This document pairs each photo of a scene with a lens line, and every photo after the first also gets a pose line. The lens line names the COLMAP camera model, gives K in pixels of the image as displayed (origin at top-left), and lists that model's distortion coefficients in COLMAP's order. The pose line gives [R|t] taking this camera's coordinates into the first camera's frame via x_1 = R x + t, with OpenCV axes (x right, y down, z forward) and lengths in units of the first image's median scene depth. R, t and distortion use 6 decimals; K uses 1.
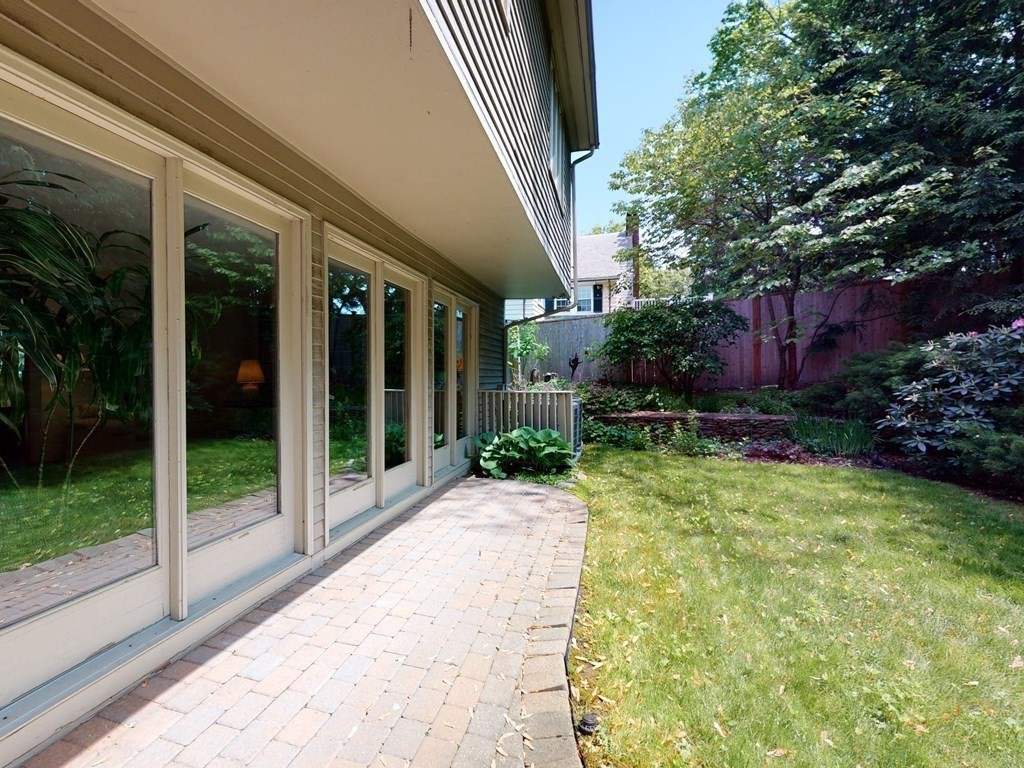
lens RADIAL K [[505.7, 0, 492.2], [0, 505.7, 386.3], [0, 0, 1]] dist [0.001986, 0.000169]
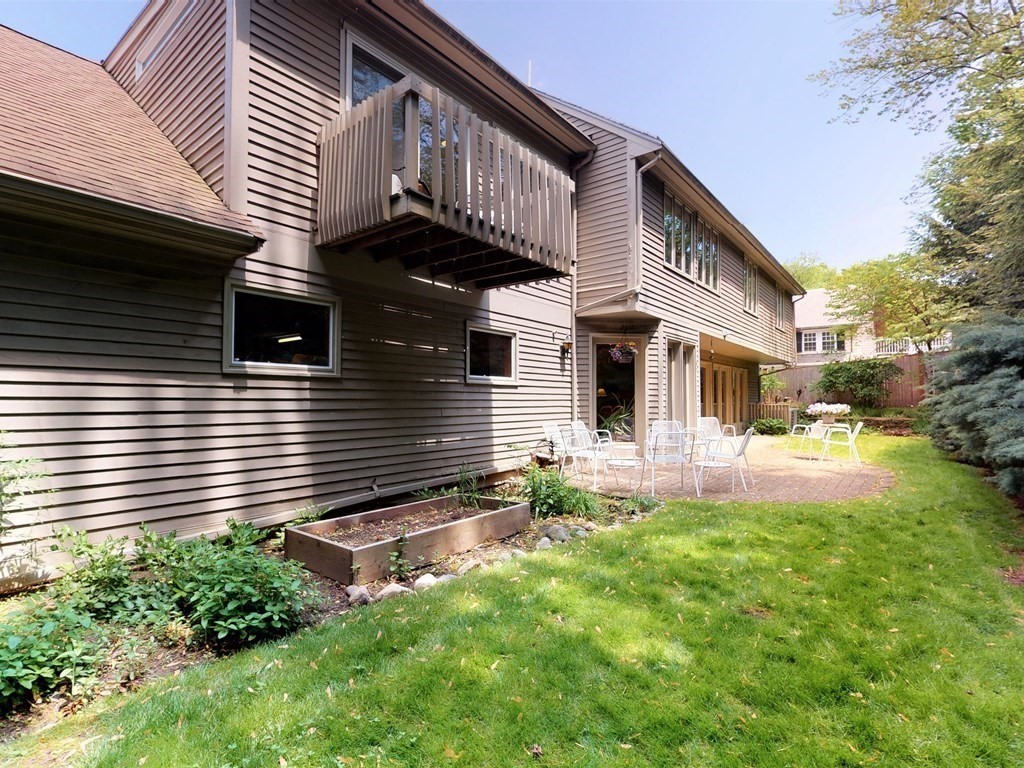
lens RADIAL K [[505.7, 0, 492.2], [0, 505.7, 386.3], [0, 0, 1]] dist [0.001986, 0.000169]
pose [[0.893861, -0.007432, -0.448282, -0.034817], [-0.014228, 0.998889, -0.044929, 0.052618], [0.448118, 0.046538, 0.892762, -1.854251]]
